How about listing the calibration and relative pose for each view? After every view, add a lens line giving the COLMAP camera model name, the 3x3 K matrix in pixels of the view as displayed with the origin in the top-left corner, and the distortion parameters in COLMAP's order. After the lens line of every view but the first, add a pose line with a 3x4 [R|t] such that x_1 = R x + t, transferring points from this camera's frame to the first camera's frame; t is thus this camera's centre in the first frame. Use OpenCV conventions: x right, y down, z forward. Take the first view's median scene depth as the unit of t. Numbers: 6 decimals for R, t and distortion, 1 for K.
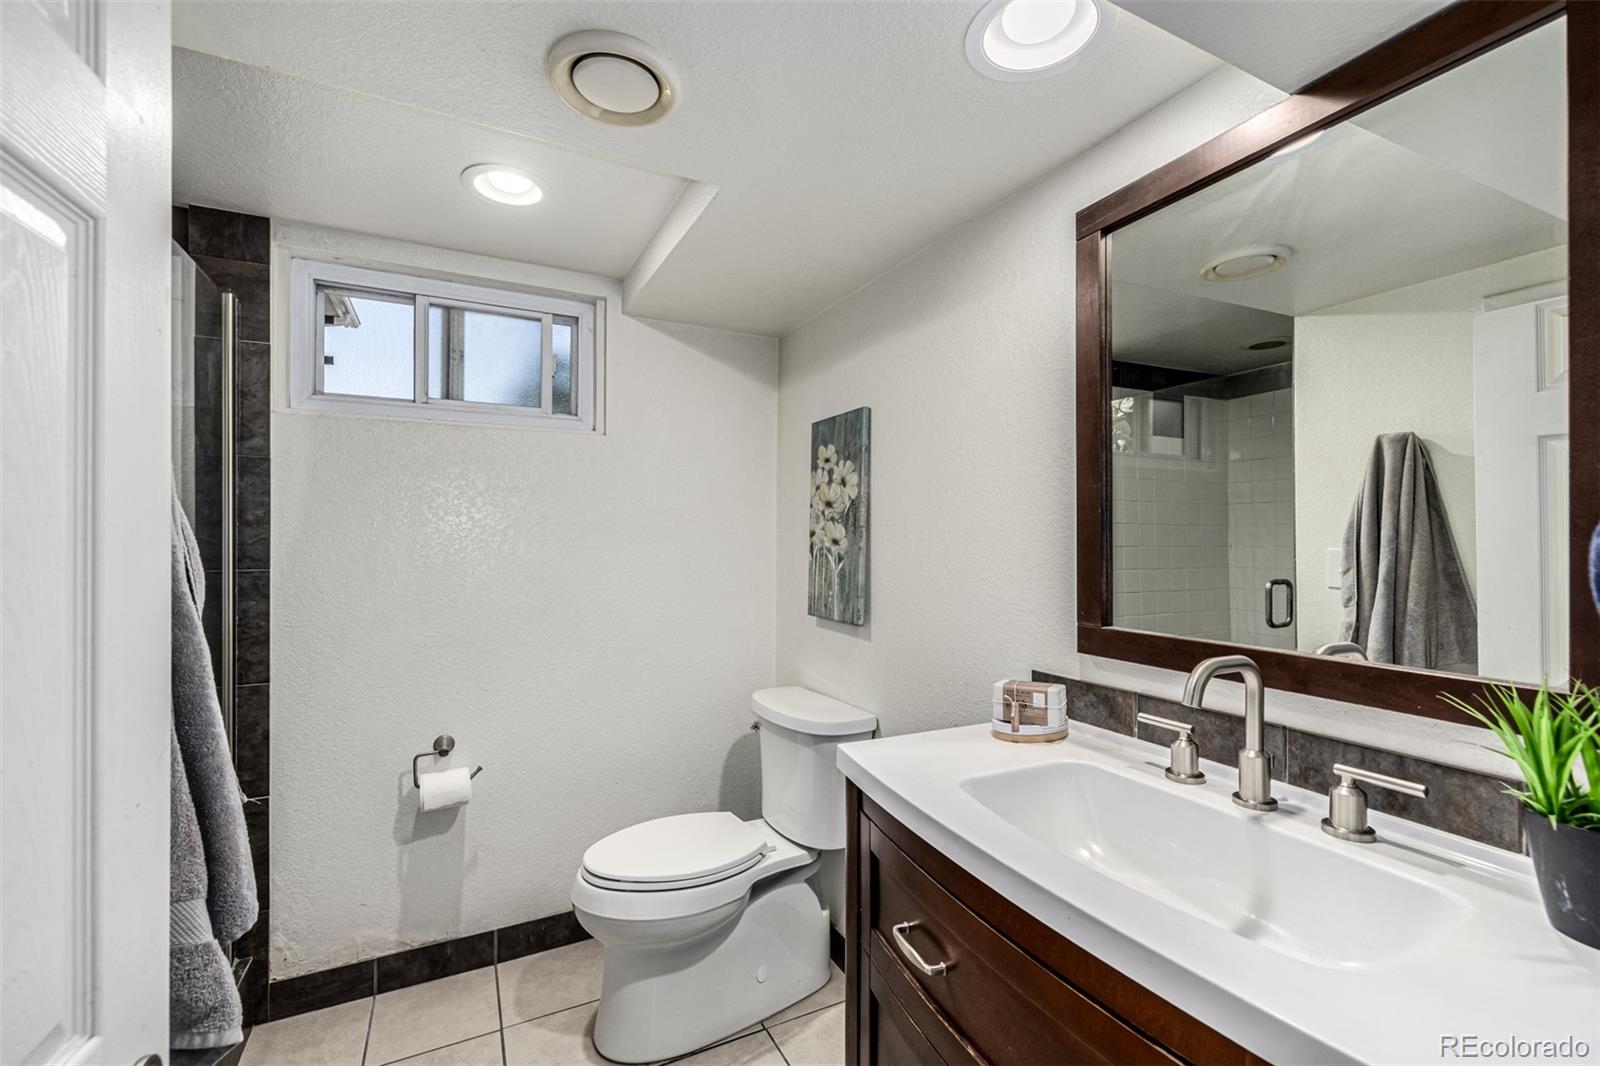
lens RADIAL K [[671.9, 0, 795.9], [0, 671.9, 529.0], [0, 0, 1]] dist [0.002164, 0.000050]
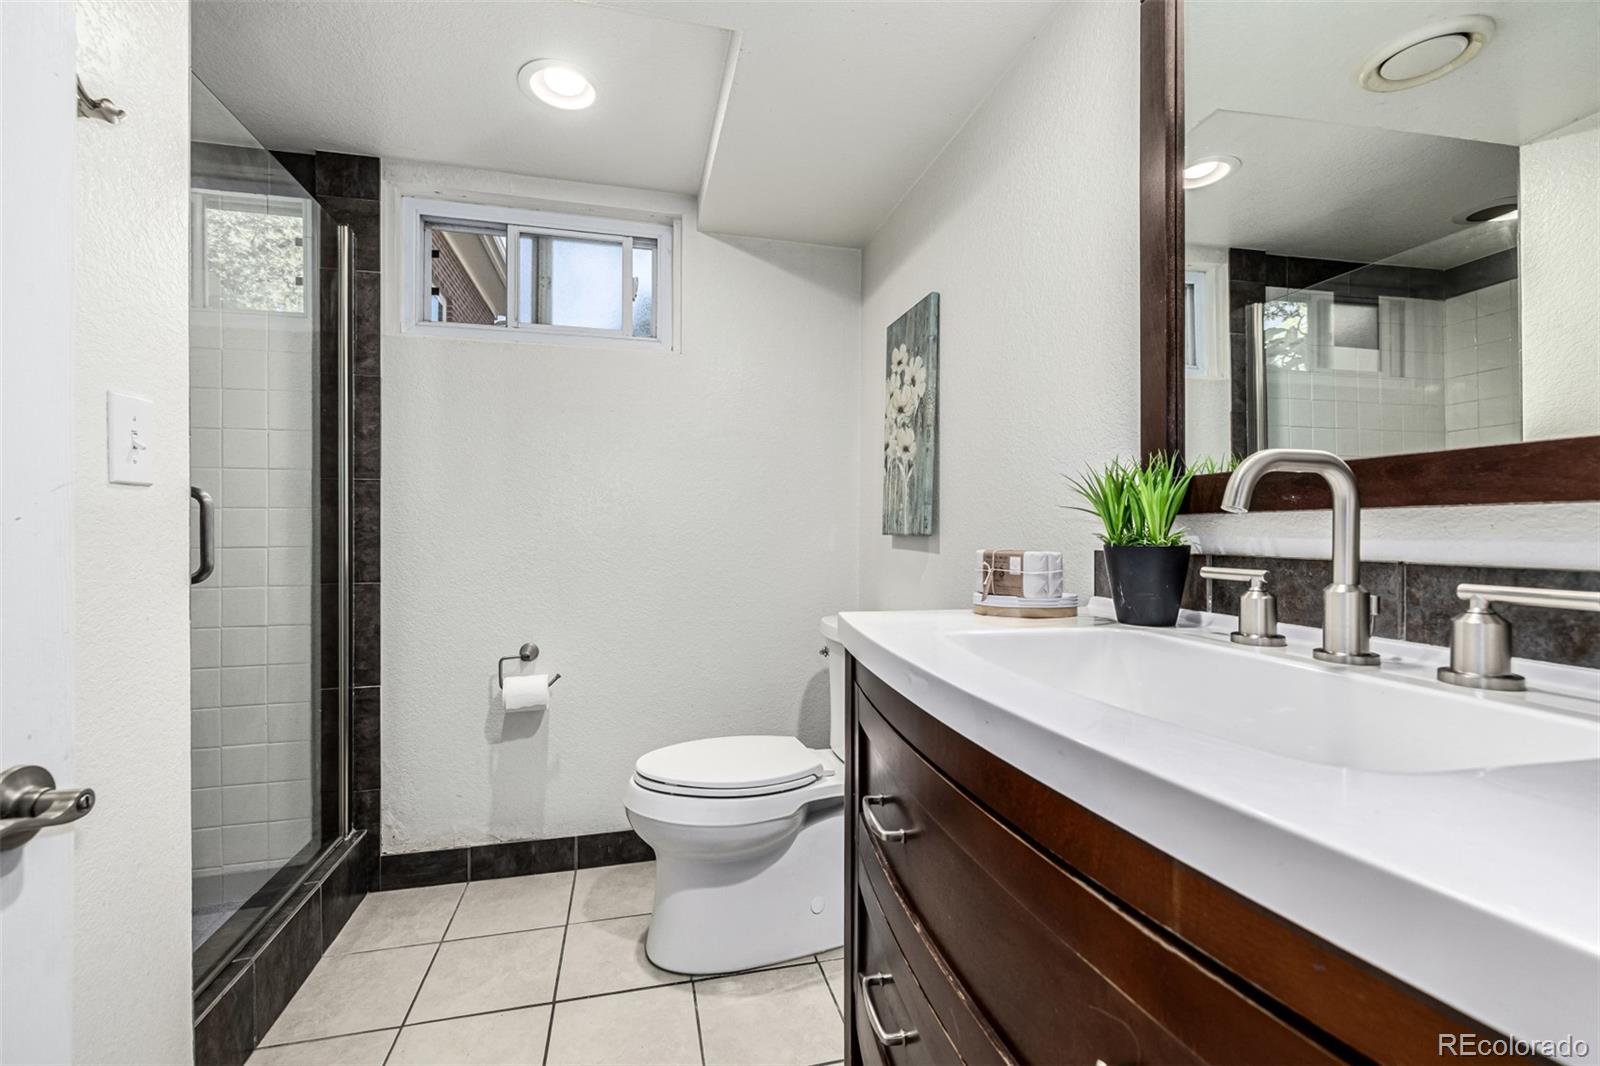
lens RADIAL K [[673.1, 0, 800.9], [0, 673.1, 524.3], [0, 0, 1]] dist [0.008234, -0.004265]
pose [[0.974448, 0.003751, -0.224583, 0.128560], [-0.003520, 0.999993, 0.001433, 0.123543], [0.224587, -0.000606, 0.974454, 0.075695]]
